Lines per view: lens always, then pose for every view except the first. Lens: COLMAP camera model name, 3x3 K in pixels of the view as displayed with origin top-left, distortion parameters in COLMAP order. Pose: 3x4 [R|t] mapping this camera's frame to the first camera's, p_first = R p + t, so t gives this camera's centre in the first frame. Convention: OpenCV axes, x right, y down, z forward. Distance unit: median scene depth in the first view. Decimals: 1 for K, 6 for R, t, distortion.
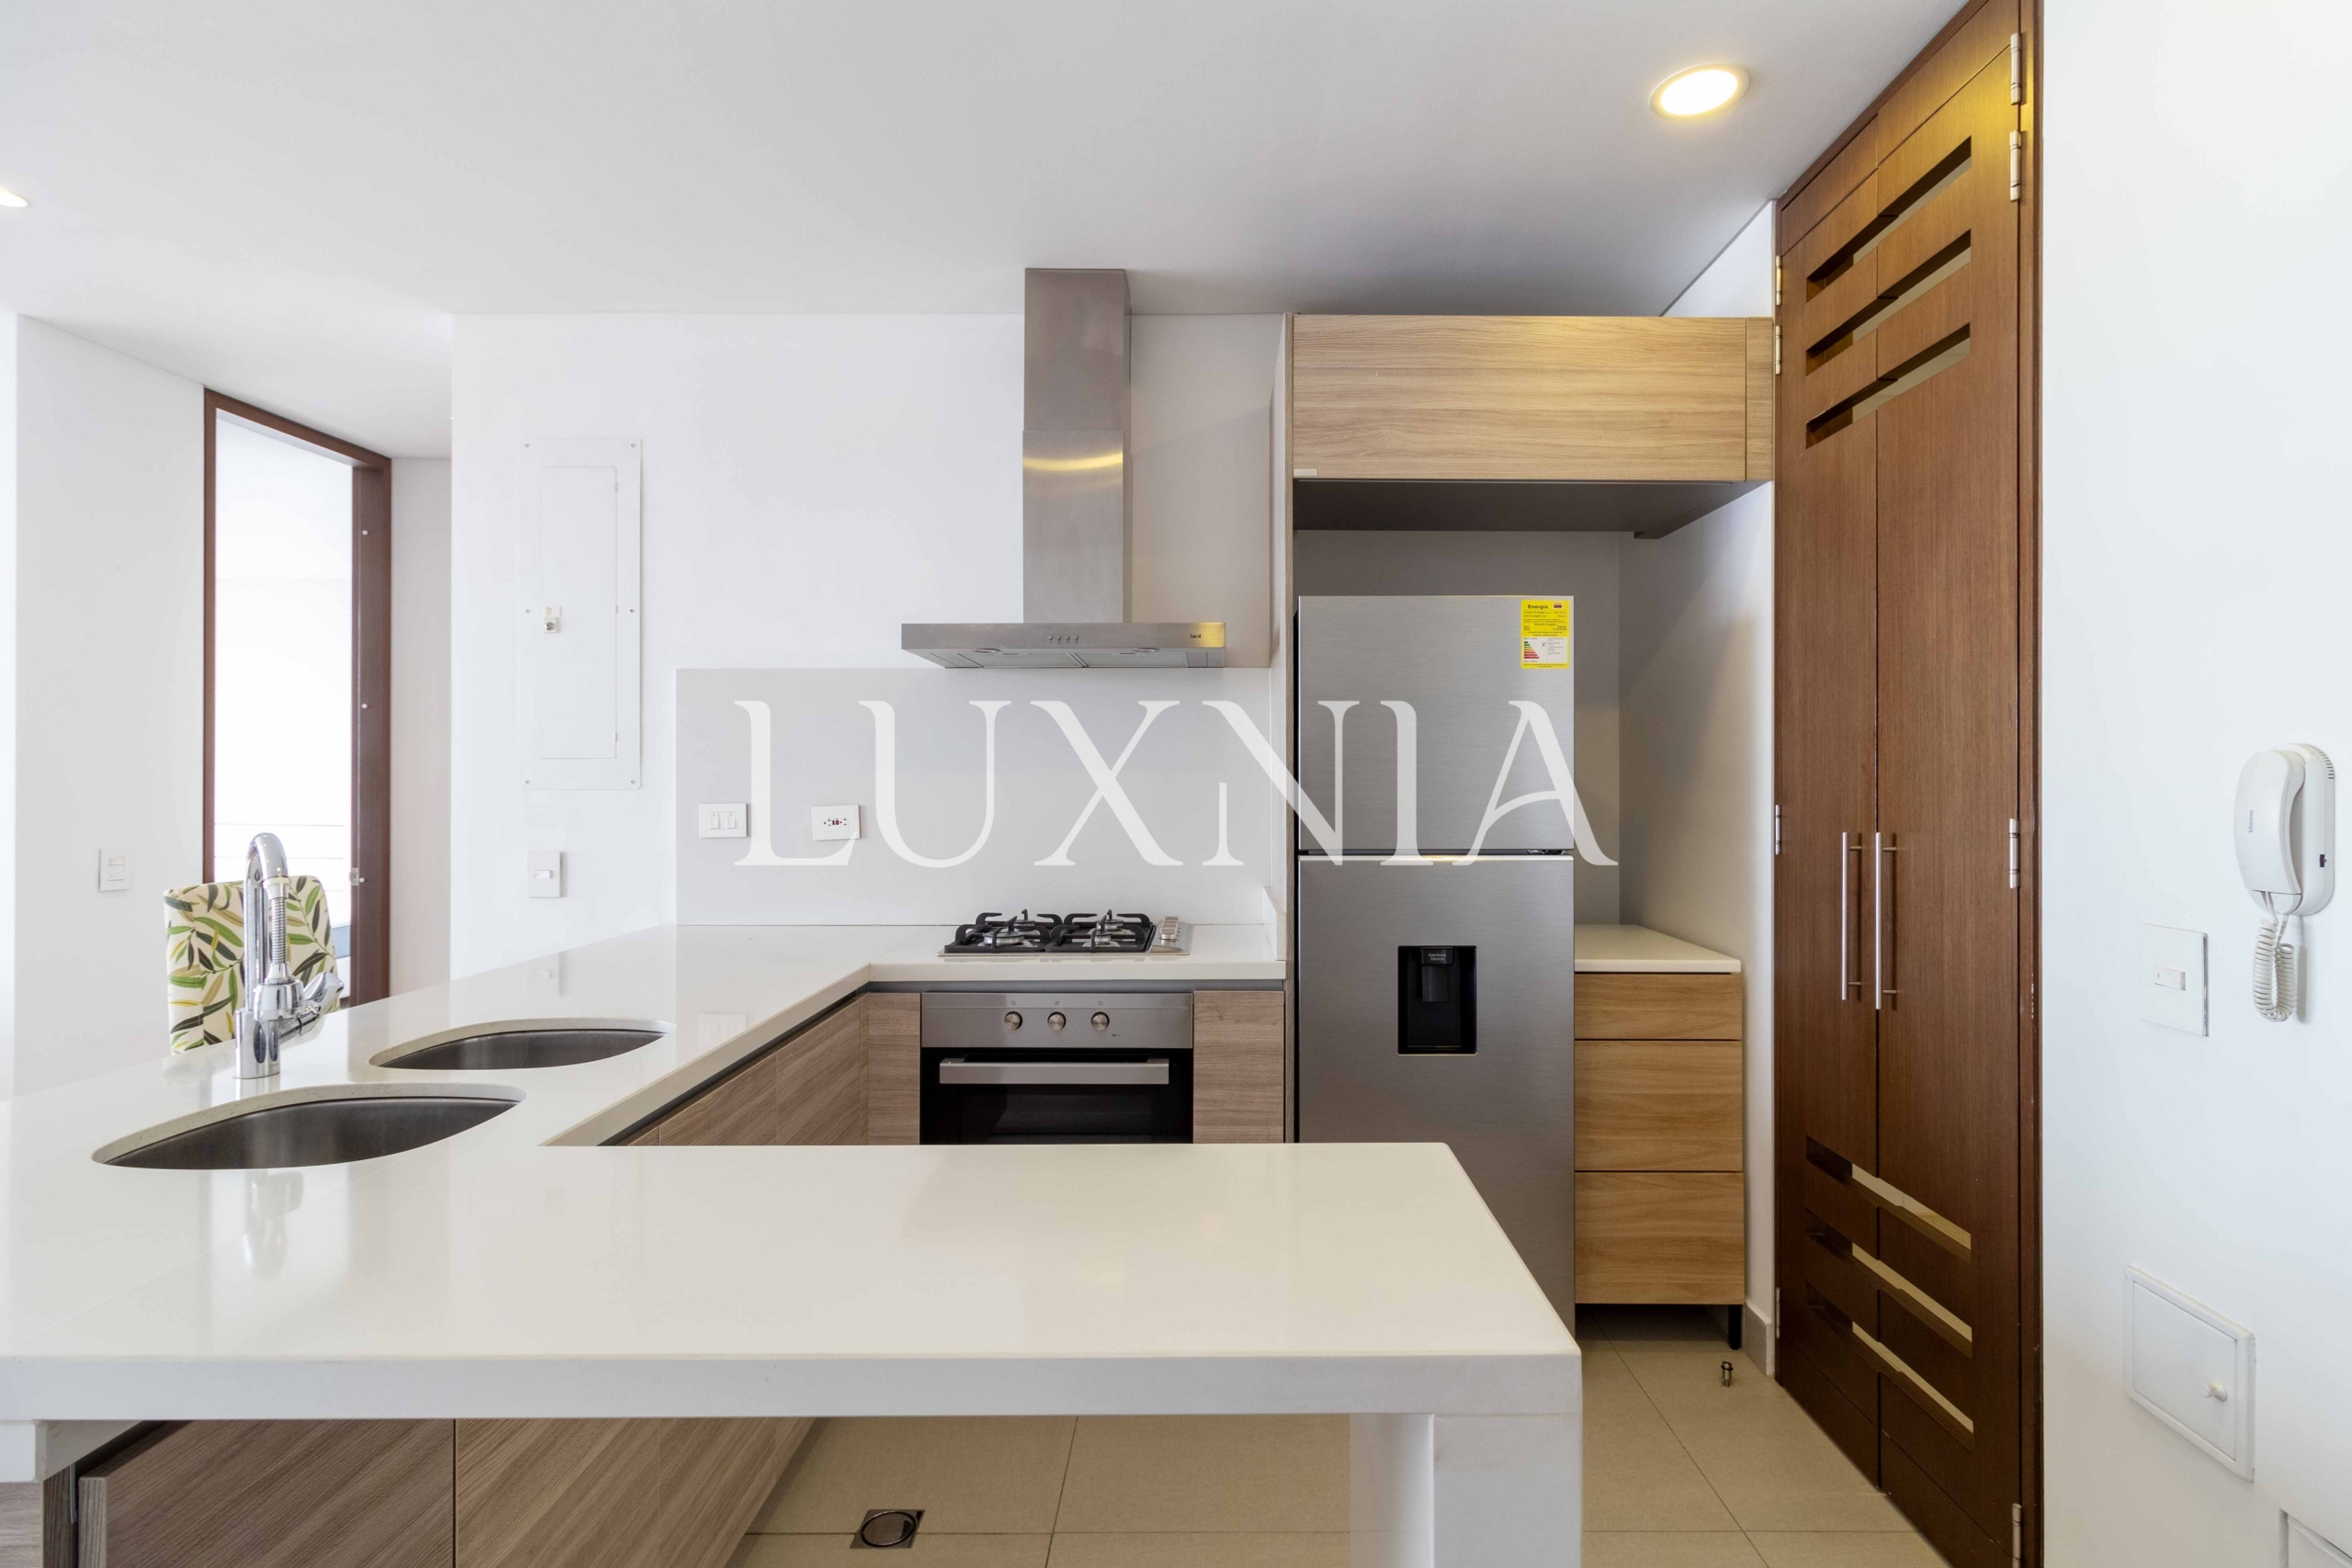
lens RADIAL K [[1113.1, 0, 1182.8], [0, 1113.1, 777.5], [0, 0, 1]] dist [-0.001952, -0.000999]
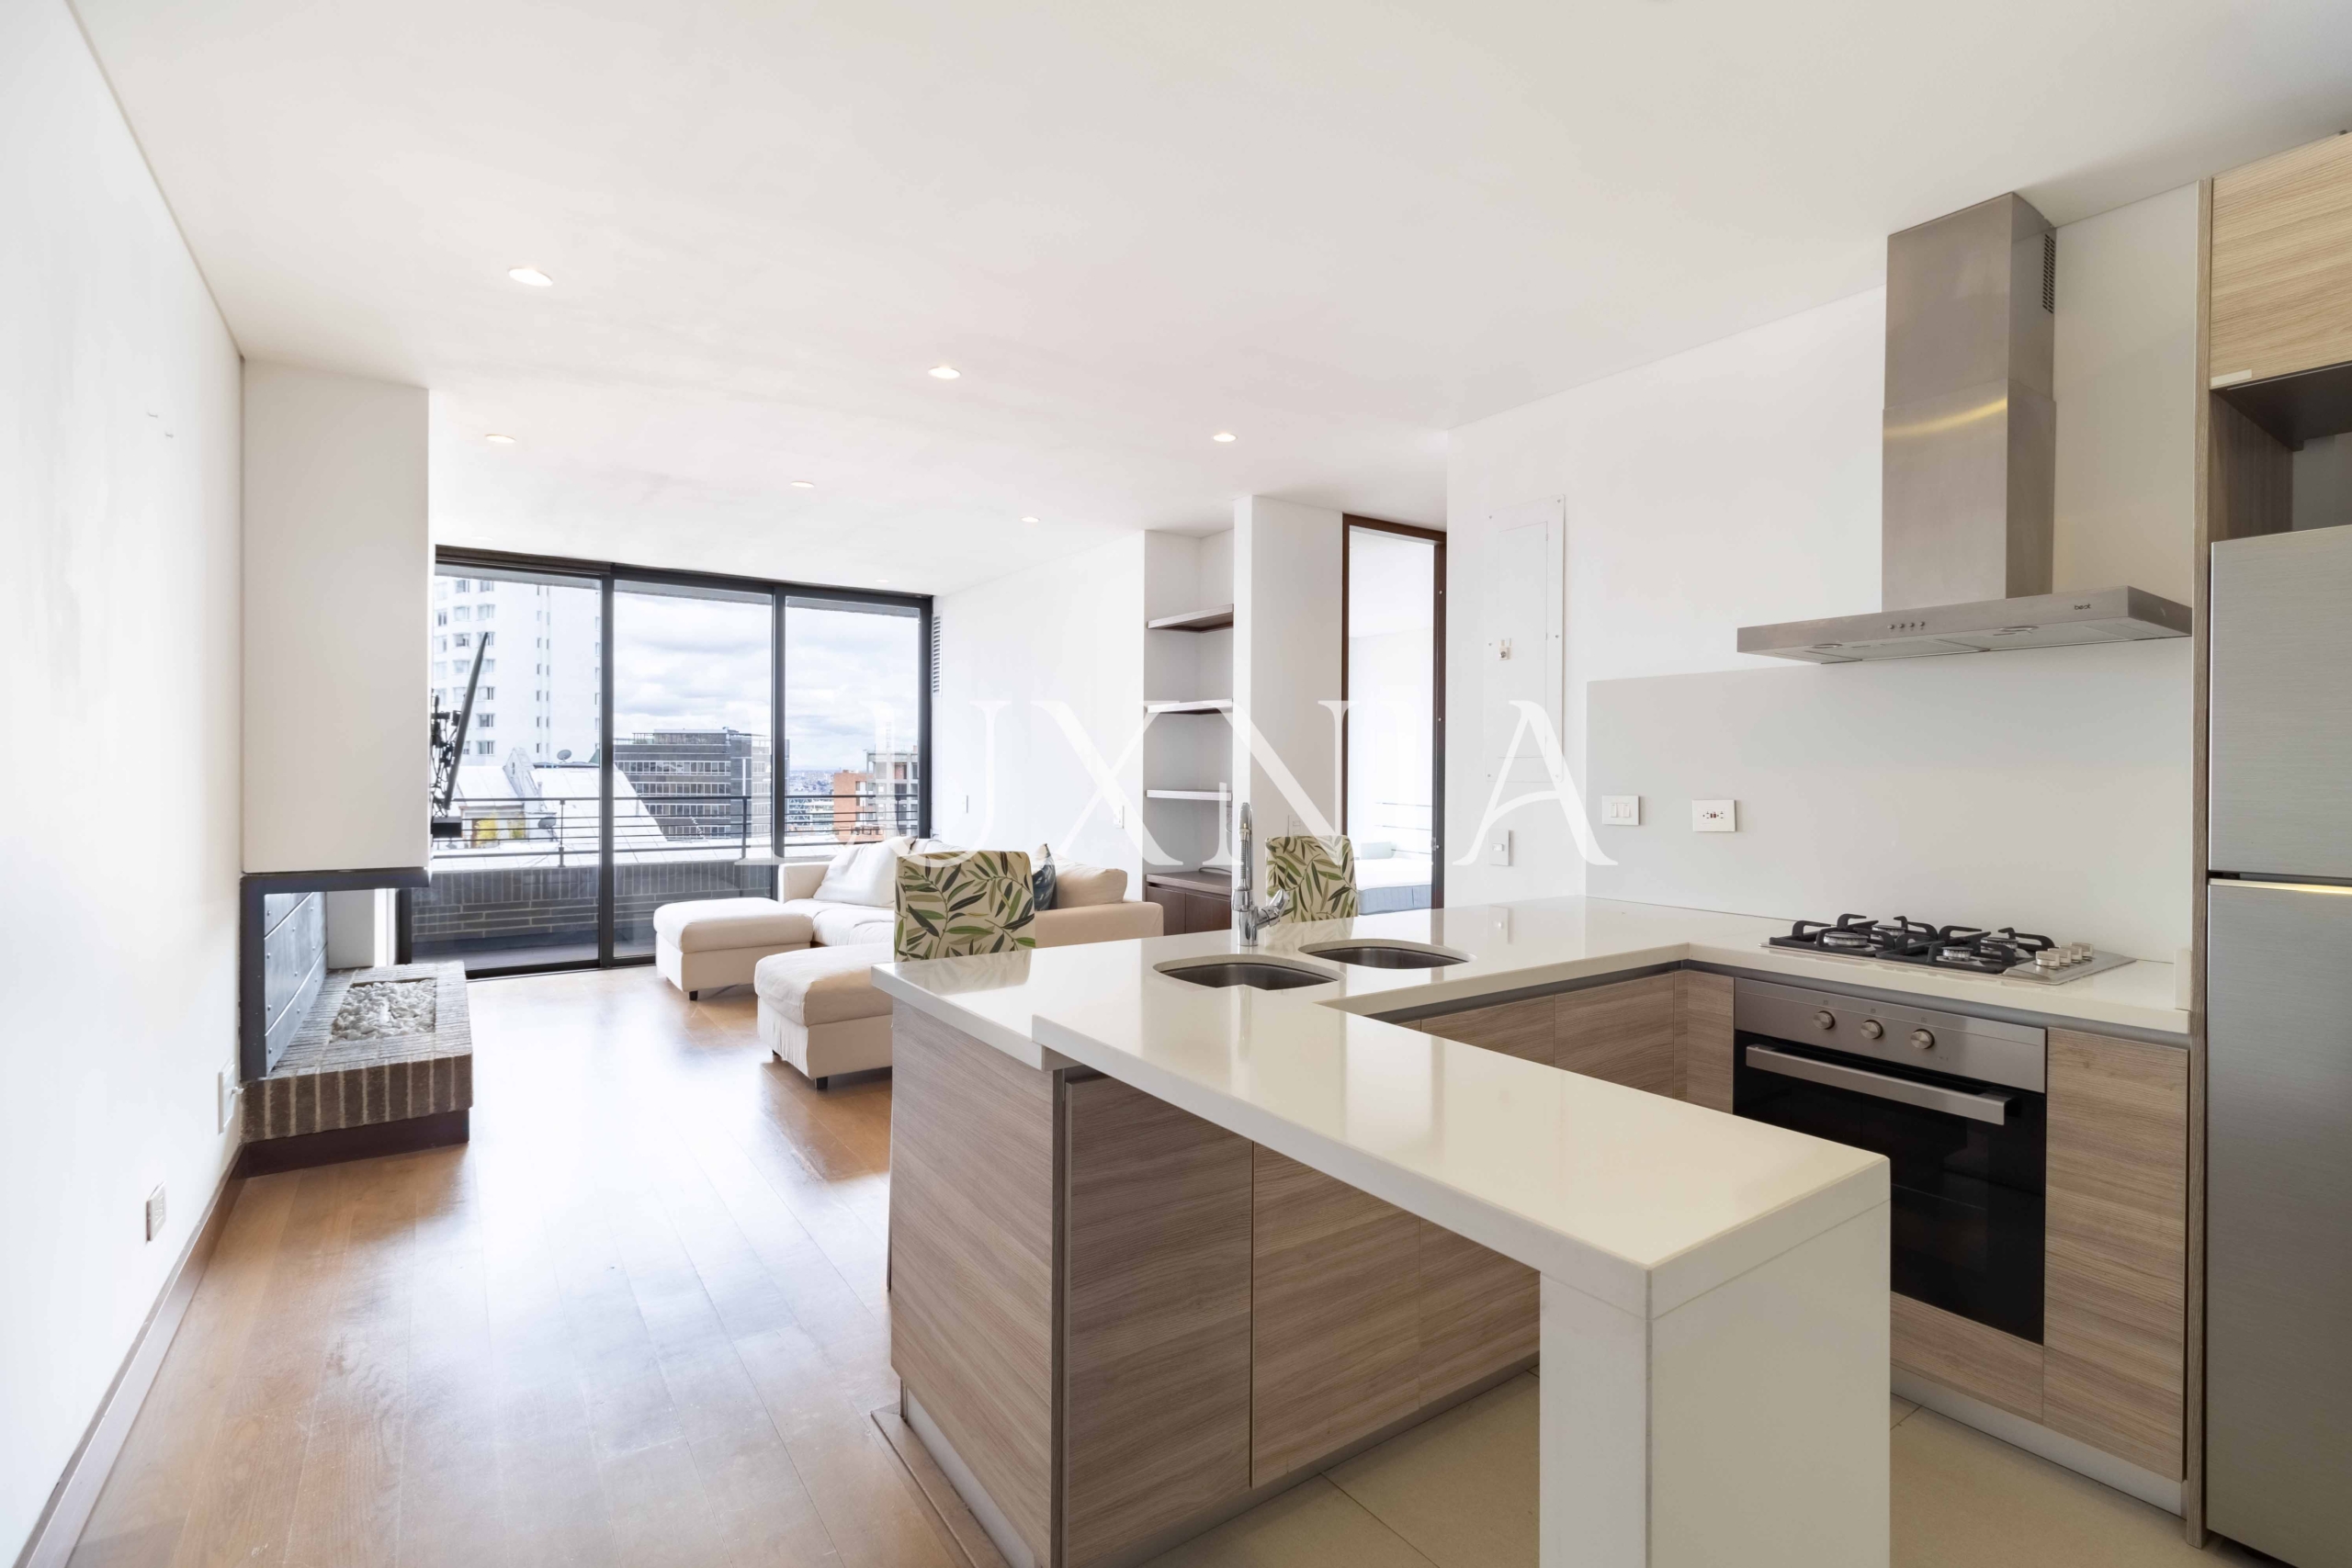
lens RADIAL K [[1060.7, 0, 1176.0], [0, 1060.7, 784.0], [0, 0, 1]] dist [0.000168, -0.000248]
pose [[0.565969, 0.014729, -0.824295, 0.295299], [-0.006926, 0.999890, 0.013110, 0.000079], [0.824398, -0.001711, 0.566008, -0.009360]]
